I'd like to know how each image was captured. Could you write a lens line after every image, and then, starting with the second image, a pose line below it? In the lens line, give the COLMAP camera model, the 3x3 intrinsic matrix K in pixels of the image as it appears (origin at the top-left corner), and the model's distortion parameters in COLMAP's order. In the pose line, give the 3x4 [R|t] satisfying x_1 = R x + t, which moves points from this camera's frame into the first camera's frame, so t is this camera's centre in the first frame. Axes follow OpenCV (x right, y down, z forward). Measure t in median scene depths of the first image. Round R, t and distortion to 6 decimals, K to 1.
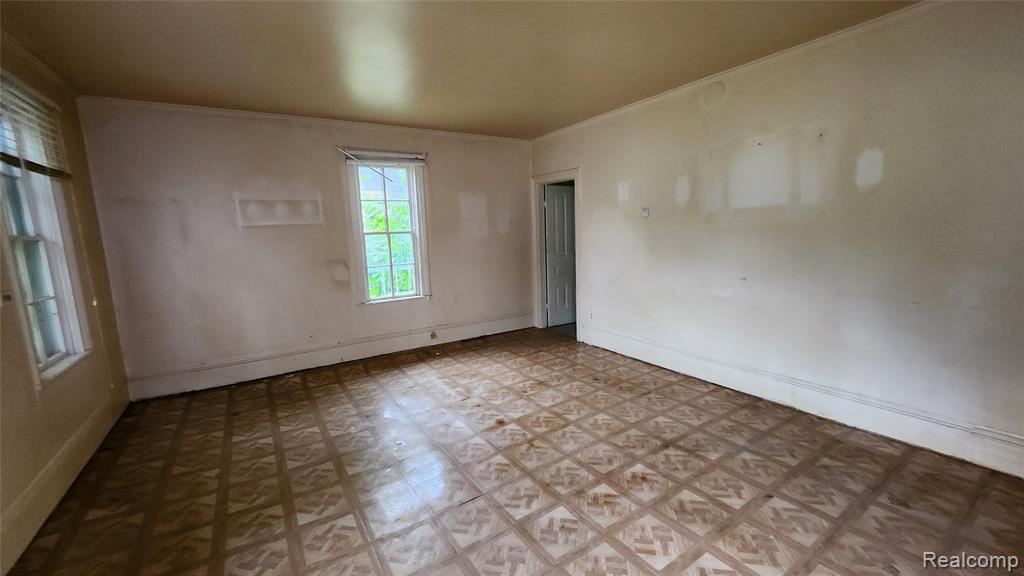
lens RADIAL K [[387.0, 0, 512.0], [0, 387.0, 288.0], [0, 0, 1]] dist [-0.000716, -0.000036]
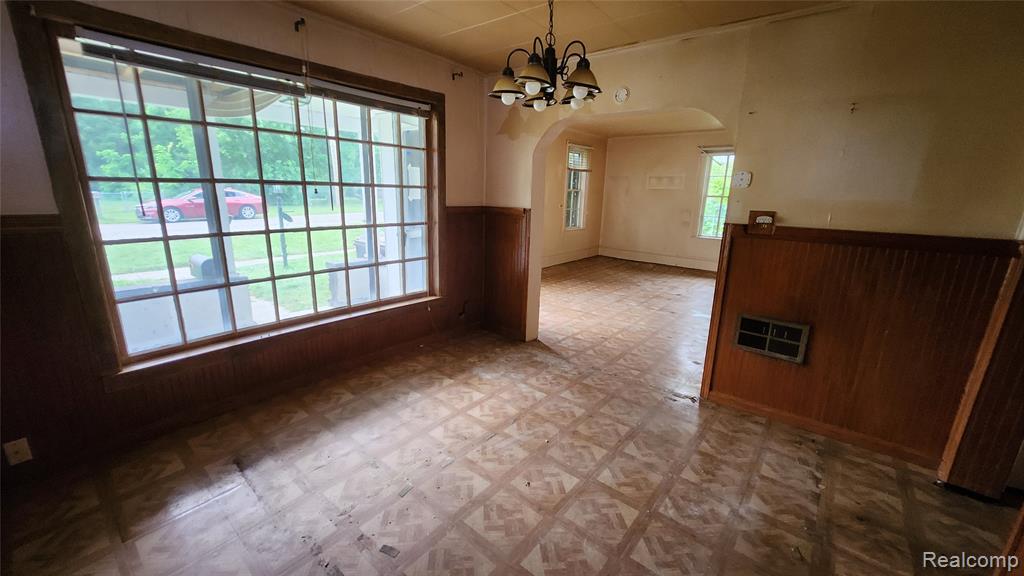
lens RADIAL K [[395.8, 0, 506.0], [0, 395.8, 283.9], [0, 0, 1]] dist [-0.000908, -0.000144]
pose [[0.259868, 0.262104, -0.929392, 1.828862], [-0.176616, 0.959124, 0.221105, 0.001808], [0.949355, 0.106688, 0.295538, -0.503637]]
